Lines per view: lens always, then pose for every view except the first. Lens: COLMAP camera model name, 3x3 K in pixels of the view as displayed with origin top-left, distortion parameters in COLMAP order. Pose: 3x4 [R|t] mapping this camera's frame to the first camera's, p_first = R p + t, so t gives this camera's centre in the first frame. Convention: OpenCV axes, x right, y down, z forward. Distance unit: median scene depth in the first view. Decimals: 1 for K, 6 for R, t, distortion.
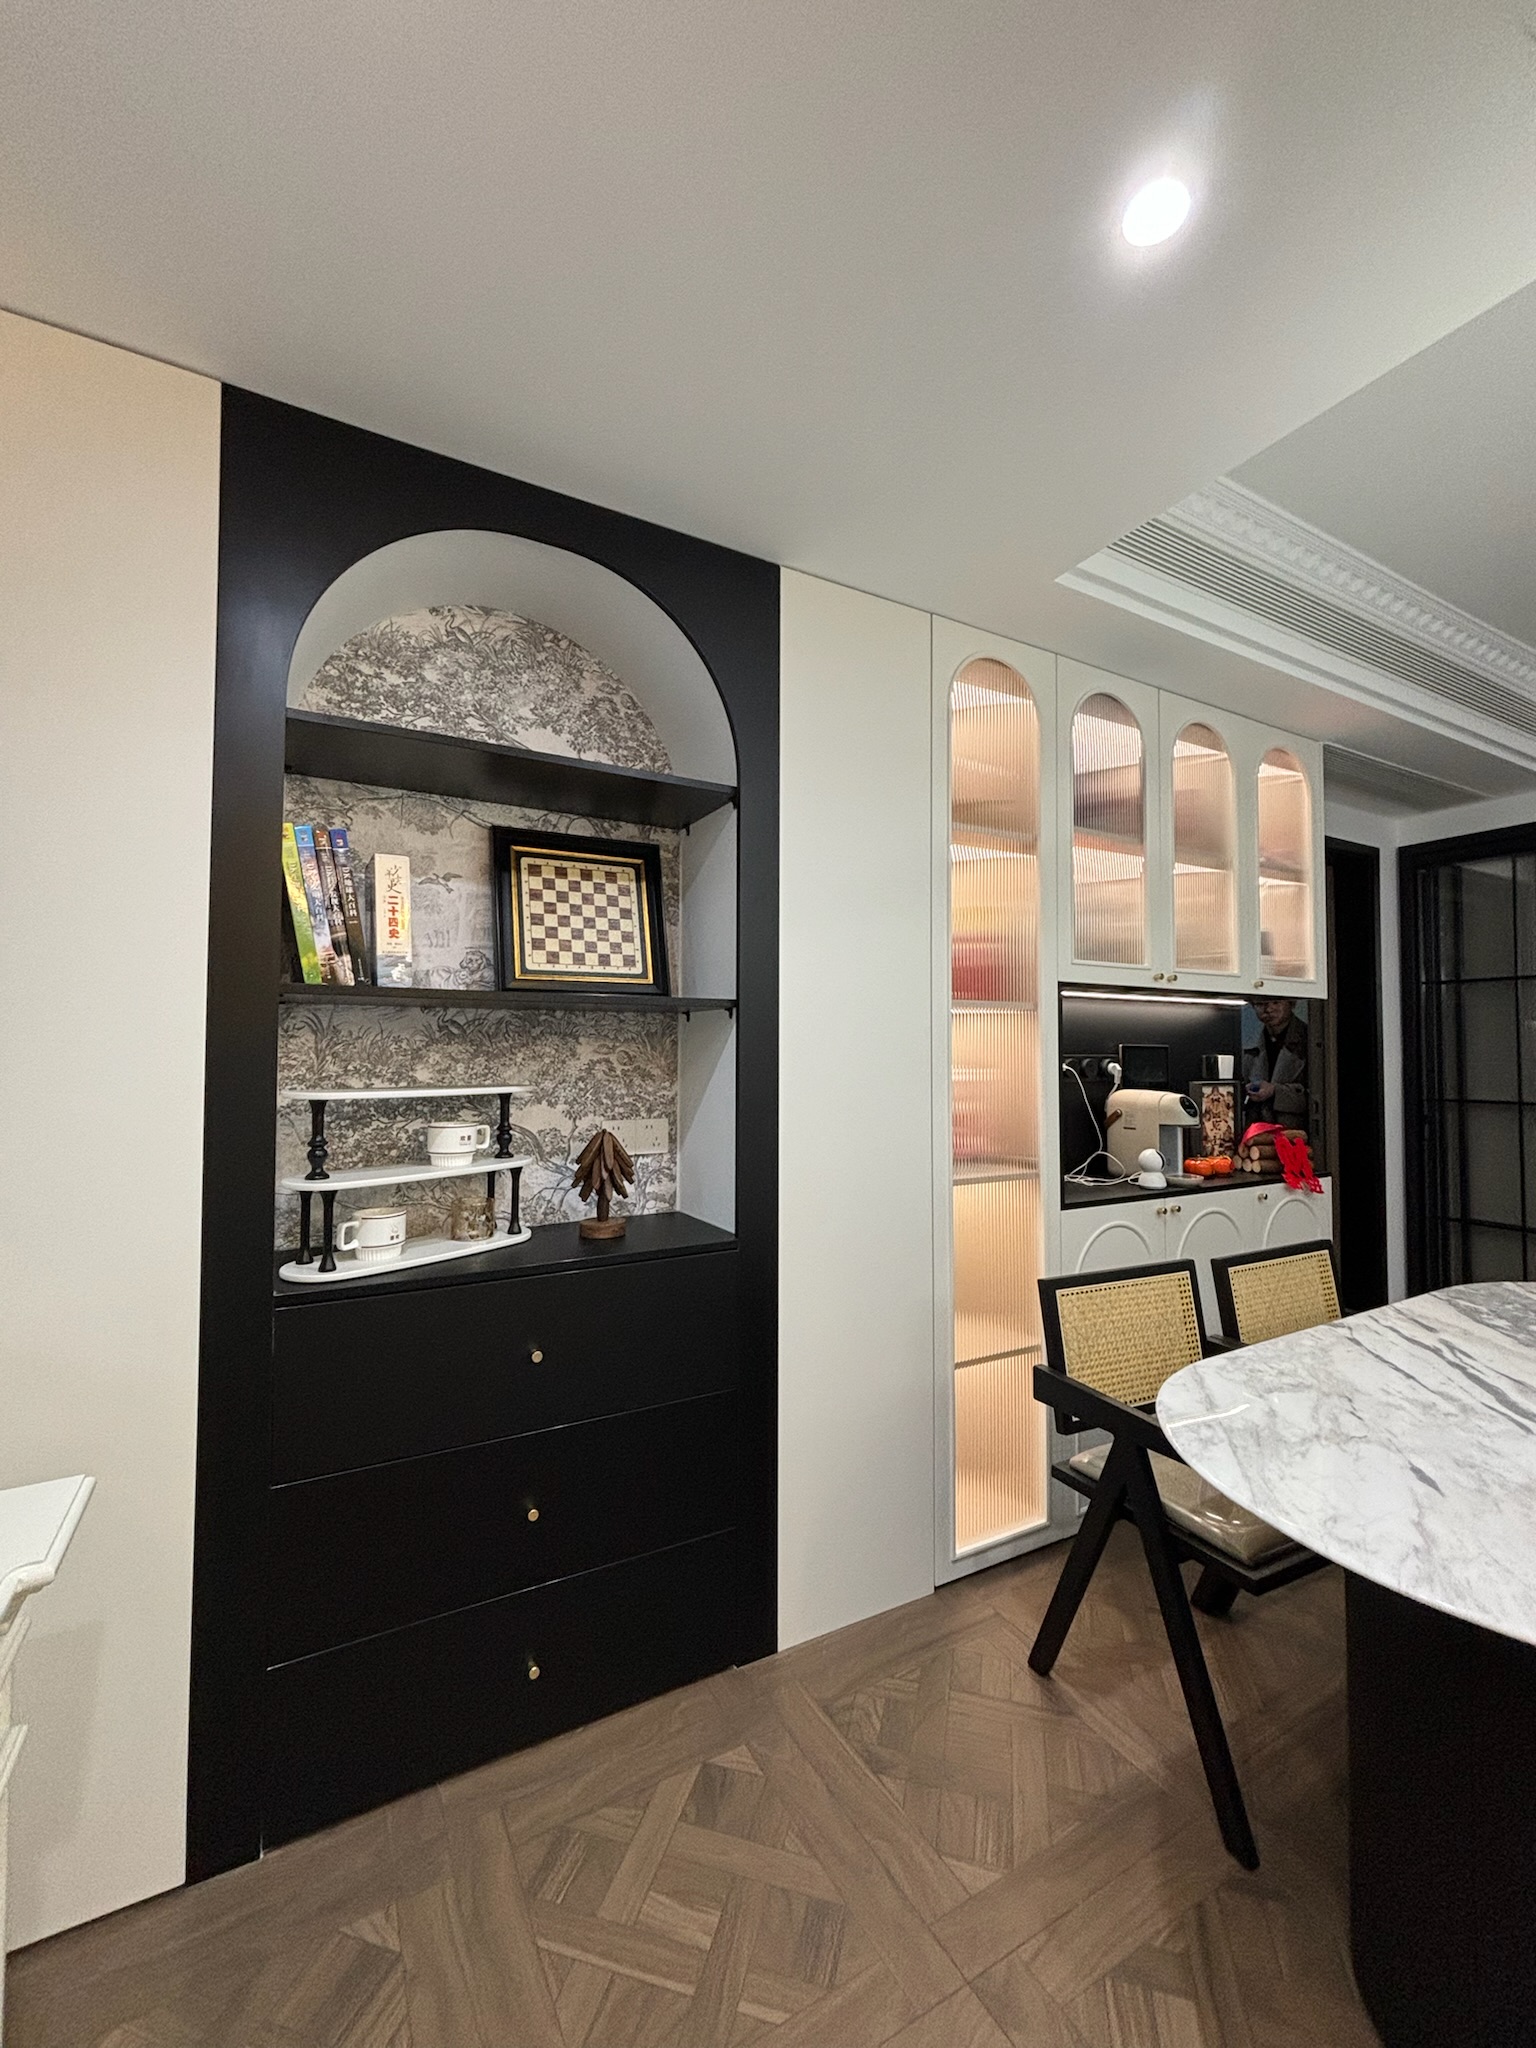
lens RADIAL K [[841.2, 0, 768.0], [0, 841.2, 1024.0], [0, 0, 1]] dist [0.000134, -0.000037]
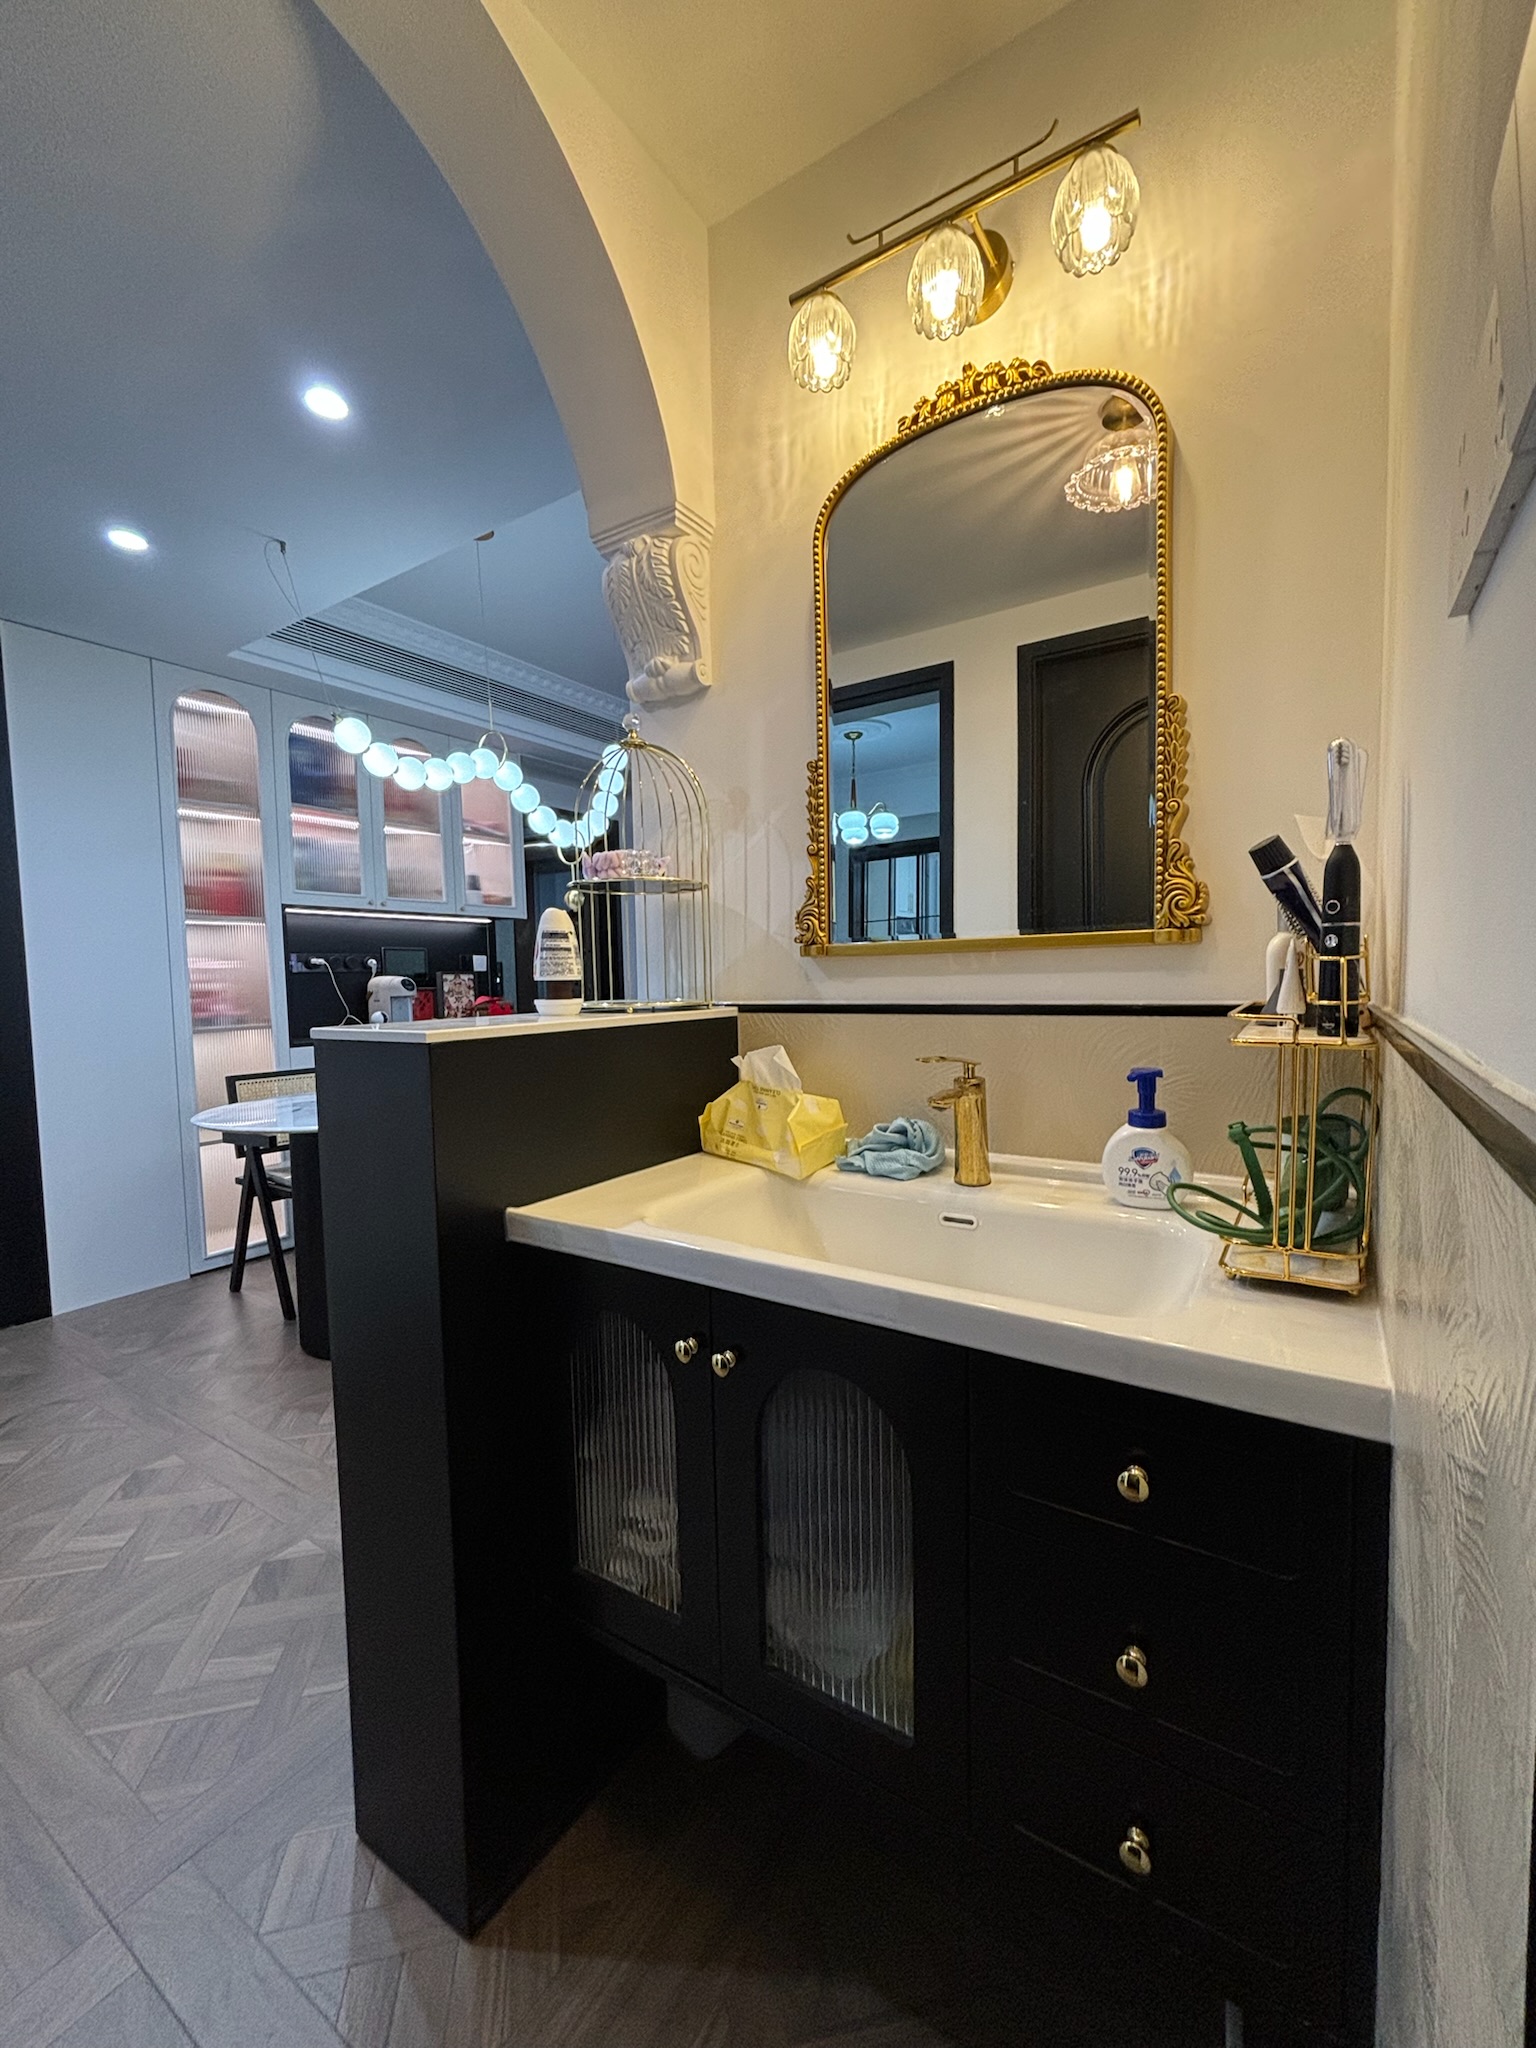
lens RADIAL K [[822.1, 0, 768.0], [0, 822.1, 1024.0], [0, 0, 1]] dist [-0.008706, -0.000162]
pose [[0.885703, -0.050469, 0.461501, 0.523745], [0.009247, 0.995794, 0.091151, 0.050138], [-0.464160, -0.076465, 0.882444, -0.965391]]
